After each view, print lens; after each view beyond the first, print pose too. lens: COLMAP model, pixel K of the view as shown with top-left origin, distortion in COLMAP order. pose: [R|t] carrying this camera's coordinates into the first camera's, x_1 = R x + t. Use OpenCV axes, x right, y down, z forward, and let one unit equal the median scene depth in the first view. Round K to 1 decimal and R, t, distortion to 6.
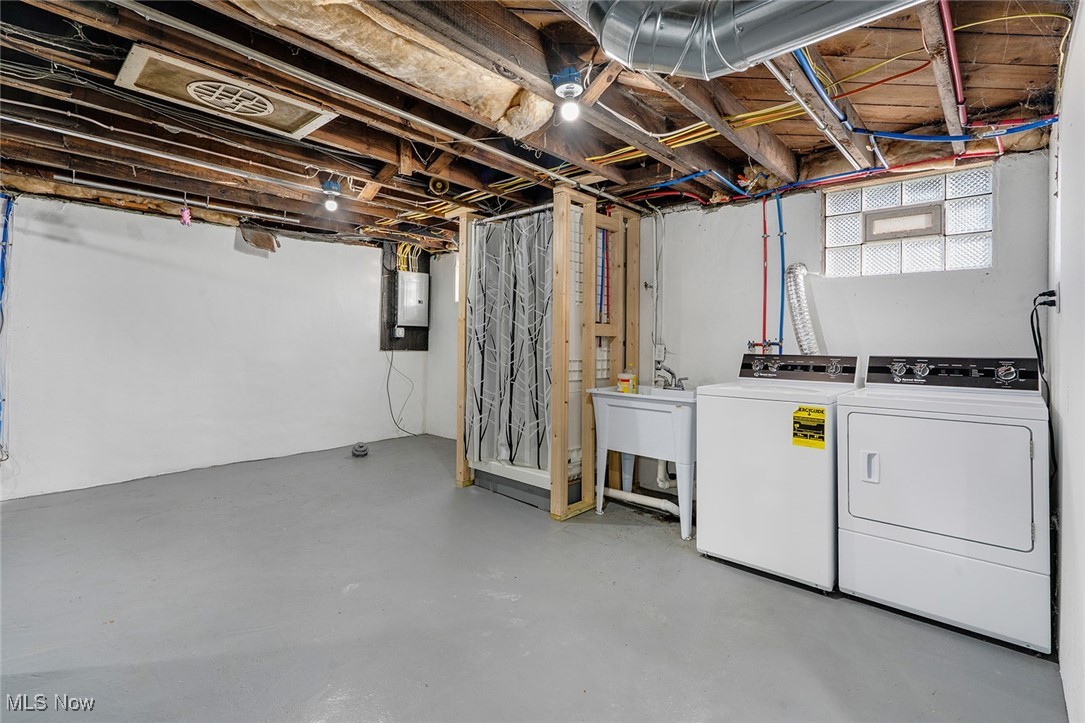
lens RADIAL K [[497.2, 0, 539.9], [0, 497.2, 354.3], [0, 0, 1]] dist [-0.001245, 0.001046]
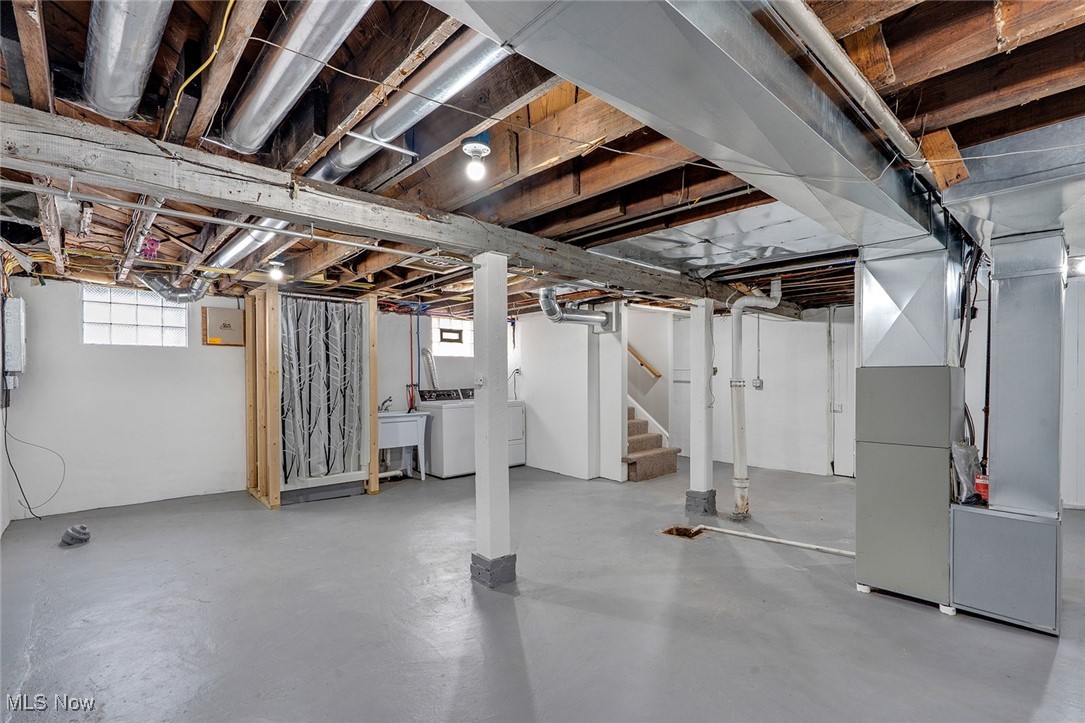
lens RADIAL K [[505.2, 0, 542.5], [0, 505.2, 361.5], [0, 0, 1]] dist [-0.002209, 0.001940]
pose [[0.088147, 0.008039, 0.996075, -1.566715], [0.009119, 0.999919, -0.008877, -0.092204], [-0.996066, 0.009865, 0.088067, 0.273816]]
